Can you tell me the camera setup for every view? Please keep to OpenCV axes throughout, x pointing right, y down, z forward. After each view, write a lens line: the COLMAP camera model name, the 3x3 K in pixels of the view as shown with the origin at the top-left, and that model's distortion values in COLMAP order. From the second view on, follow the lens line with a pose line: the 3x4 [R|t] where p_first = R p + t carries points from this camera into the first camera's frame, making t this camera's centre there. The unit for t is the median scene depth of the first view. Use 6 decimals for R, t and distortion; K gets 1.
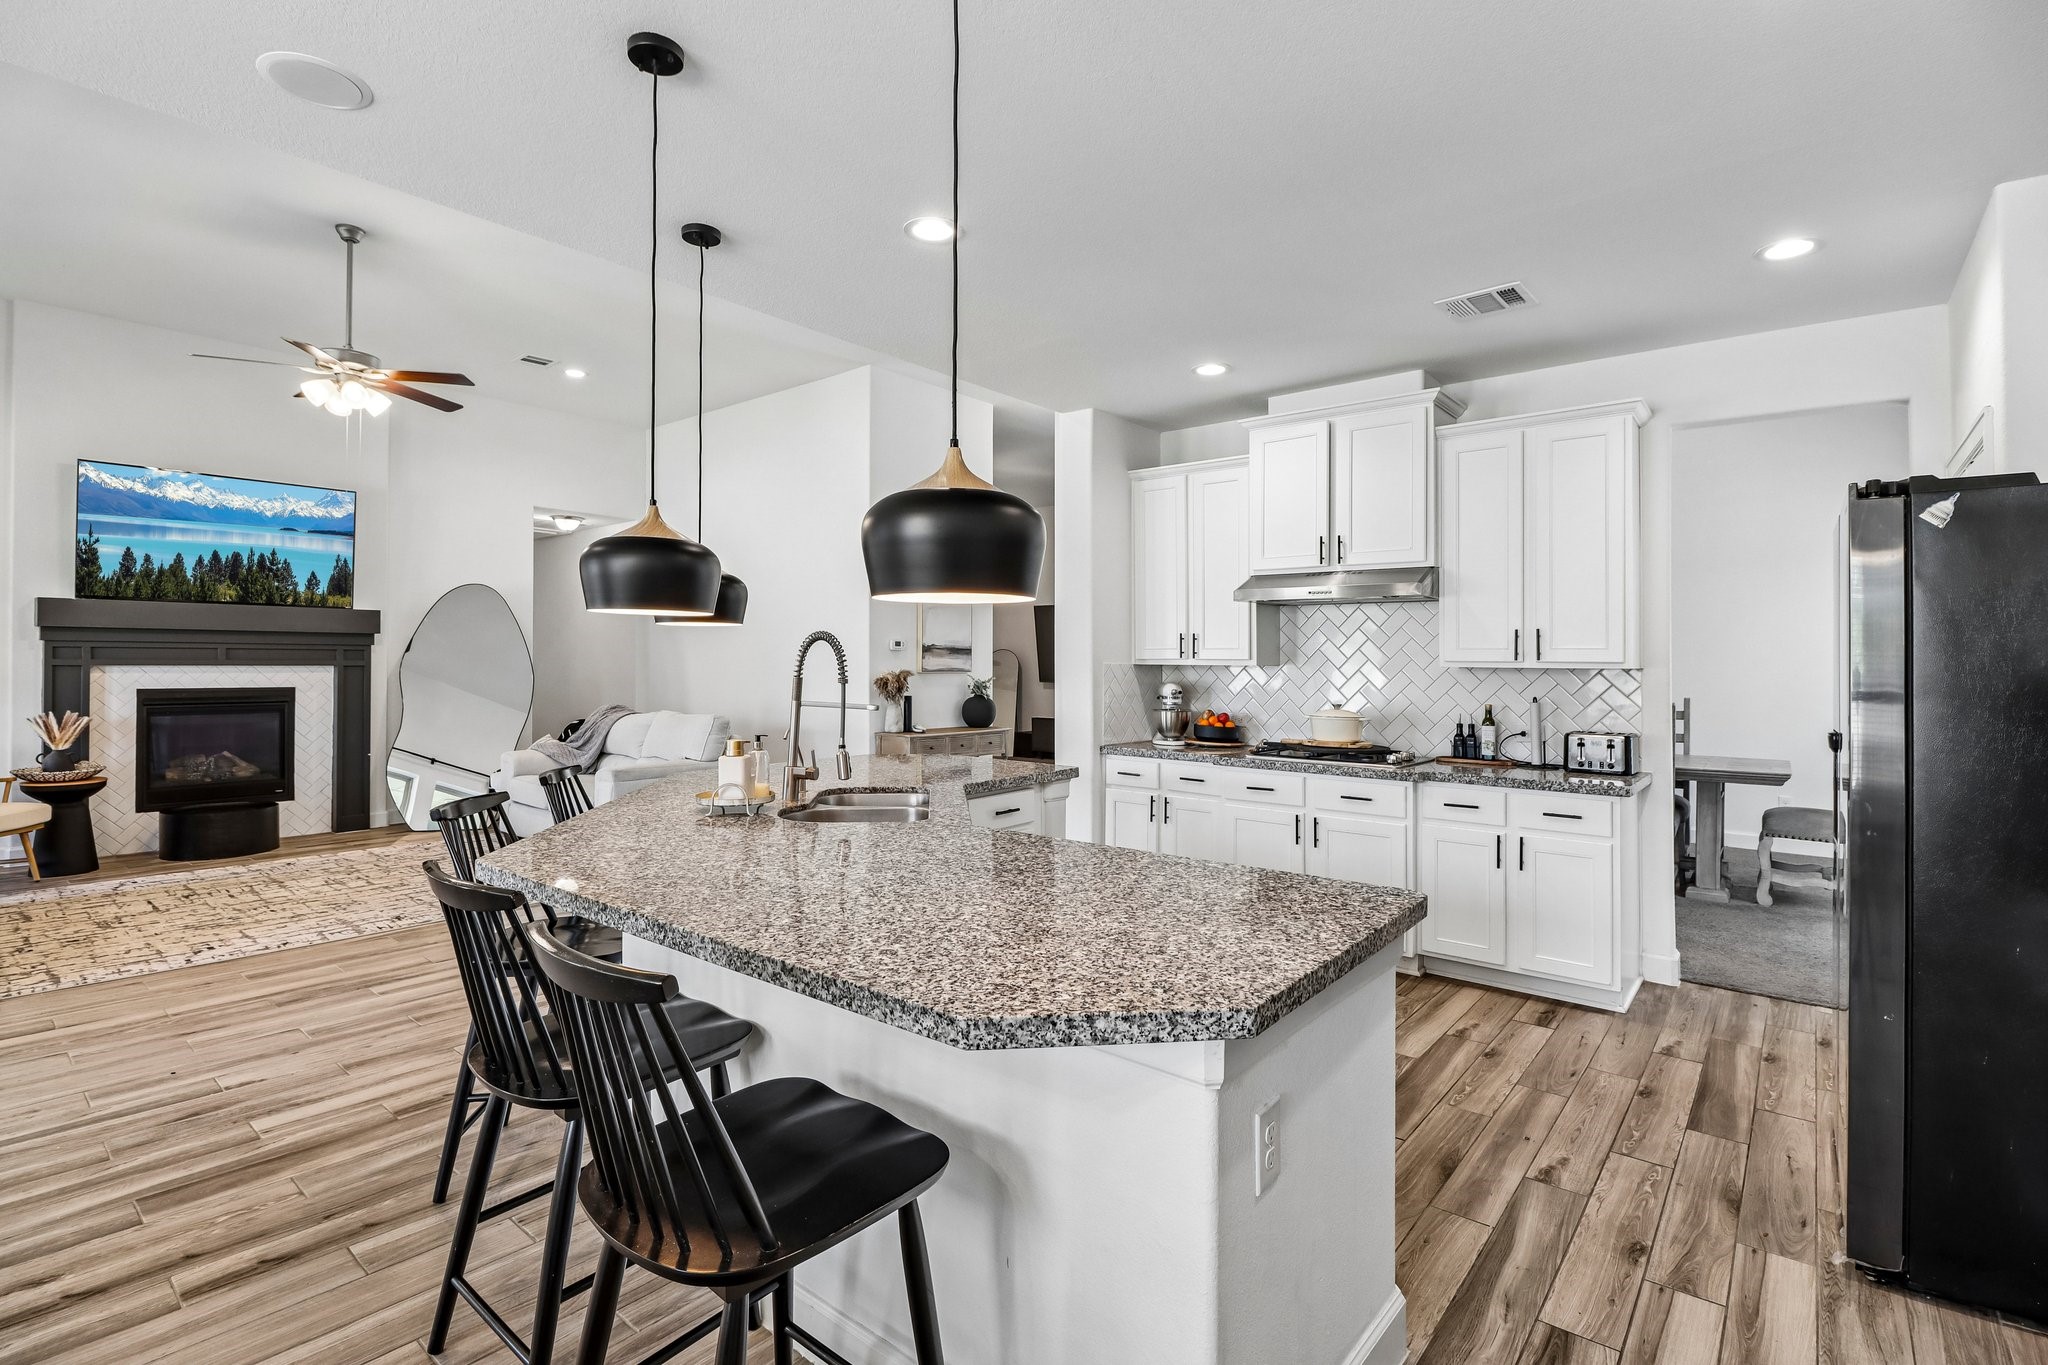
lens RADIAL K [[954.0, 0, 1025.7], [0, 954.0, 655.6], [0, 0, 1]] dist [-0.002399, -0.000271]
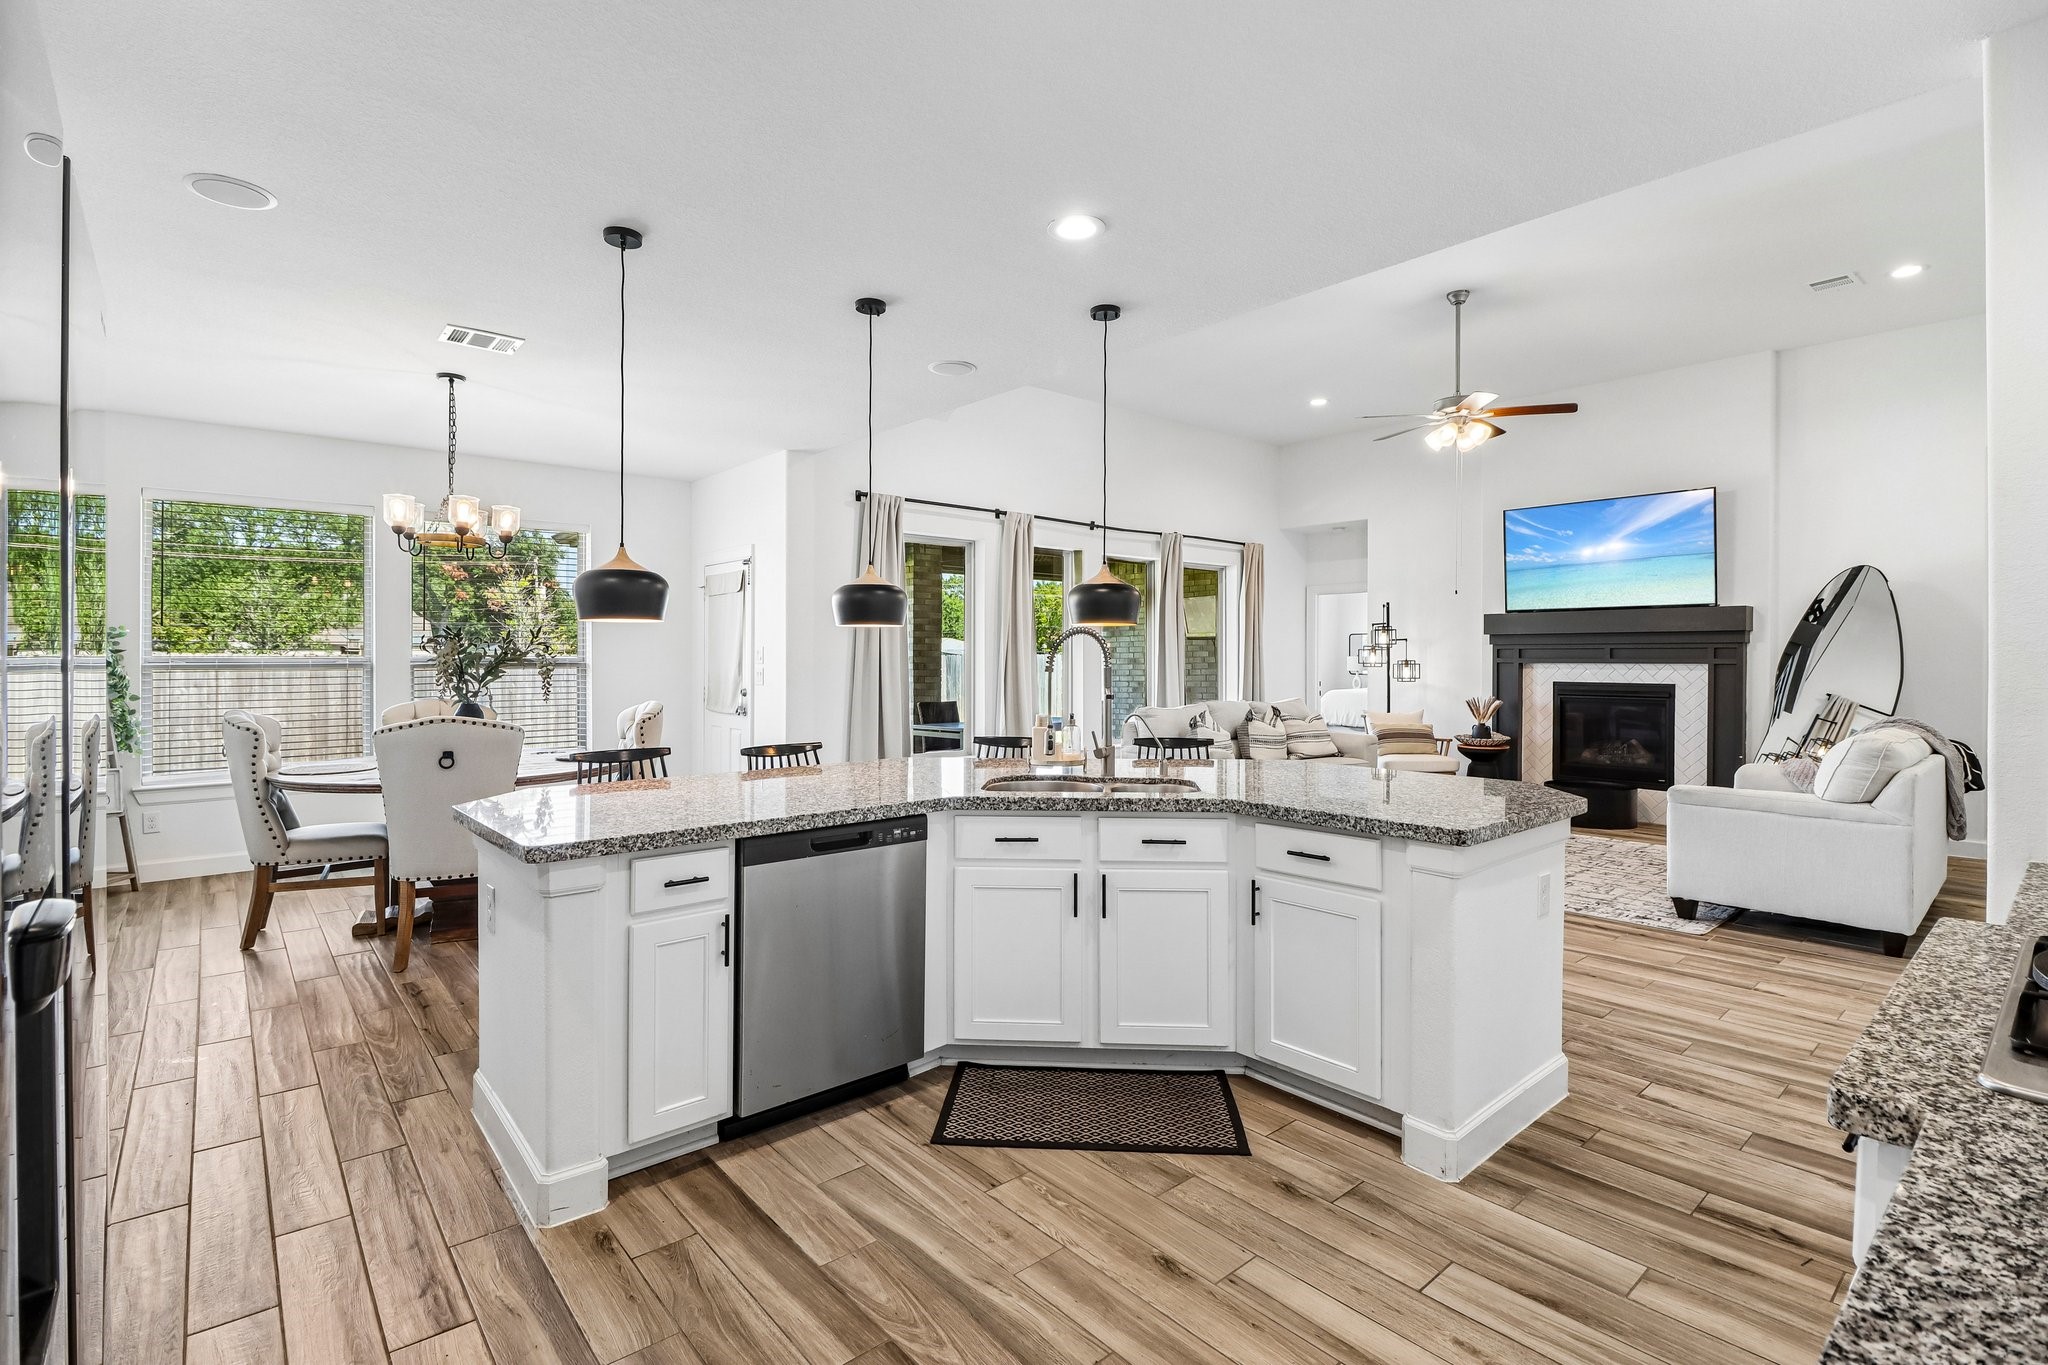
lens RADIAL K [[958.5, 0, 1034.7], [0, 958.5, 655.1], [0, 0, 1]] dist [-0.009561, -0.000429]
pose [[-0.159235, -0.008989, -0.987200, 0.663057], [0.004321, 0.999943, -0.009802, 0.014494], [0.987231, -0.005827, -0.159187, 0.808936]]
